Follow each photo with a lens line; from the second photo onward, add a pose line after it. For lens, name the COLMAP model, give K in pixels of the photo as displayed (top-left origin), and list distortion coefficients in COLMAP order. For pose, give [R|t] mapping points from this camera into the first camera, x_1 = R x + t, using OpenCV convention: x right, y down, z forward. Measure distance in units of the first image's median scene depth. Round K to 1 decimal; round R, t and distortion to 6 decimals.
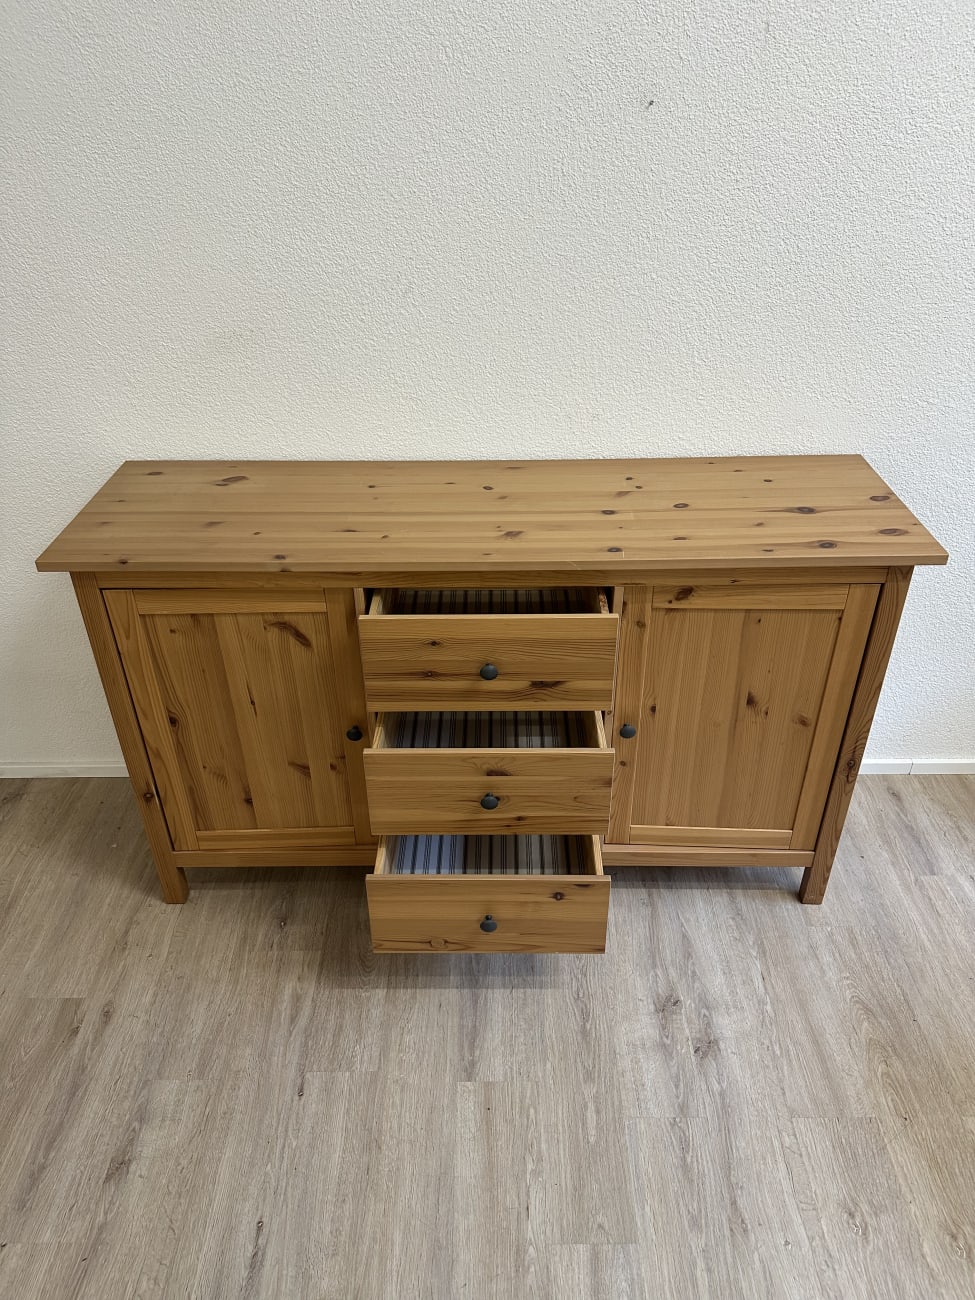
lens RADIAL K [[946.2, 0, 490.9], [0, 946.2, 653.4], [0, 0, 1]] dist [0.001537, -0.007810]
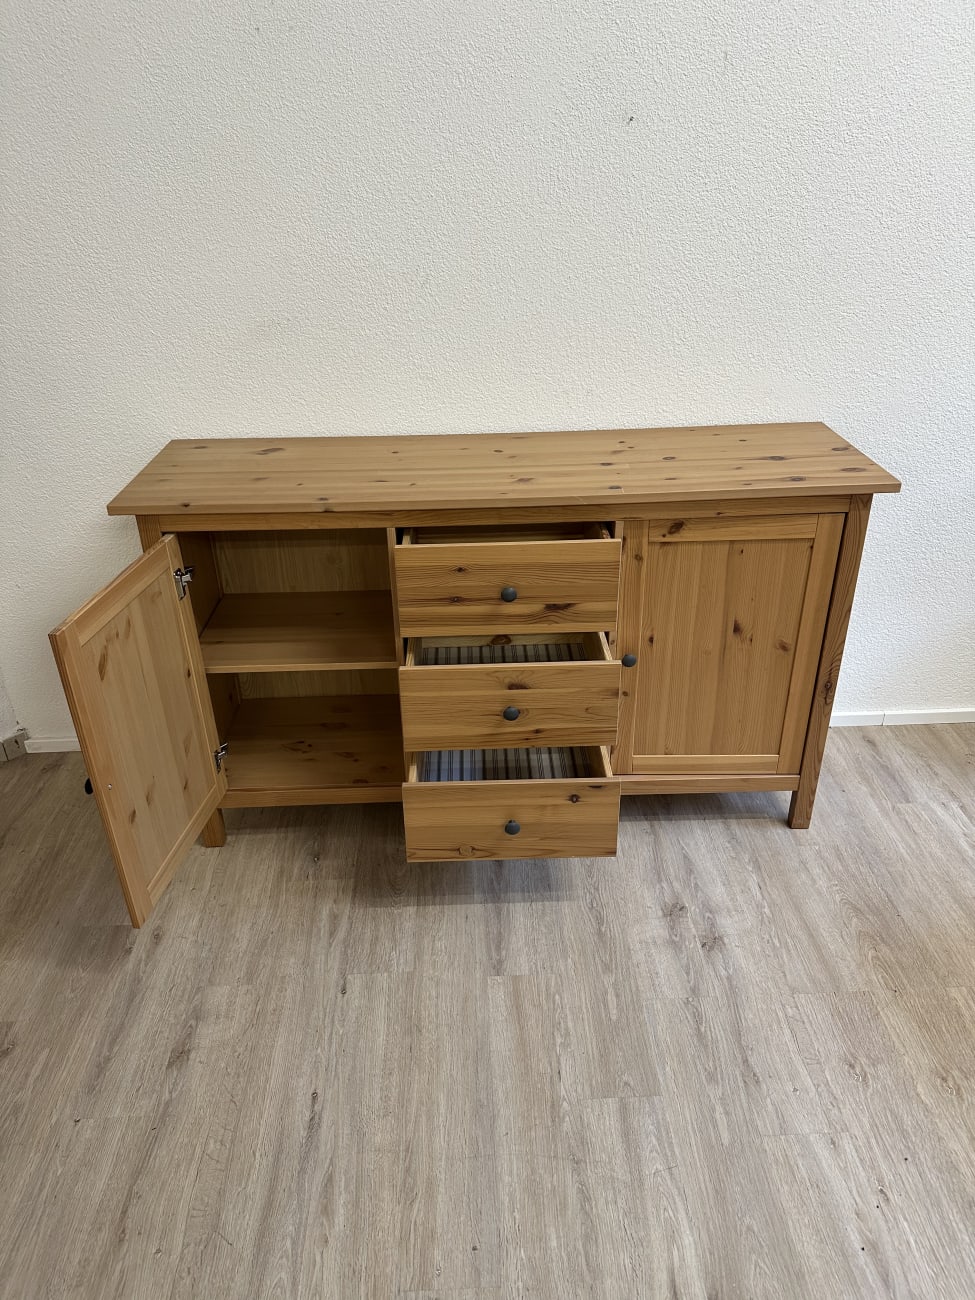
lens RADIAL K [[946.2, 0, 490.3], [0, 946.2, 647.3], [0, 0, 1]] dist [0.001537, -0.007810]
pose [[0.999325, -0.023427, 0.028307, -0.054309], [0.025740, 0.996104, -0.084341, 0.167081], [-0.026221, 0.085012, 0.996035, -0.118551]]
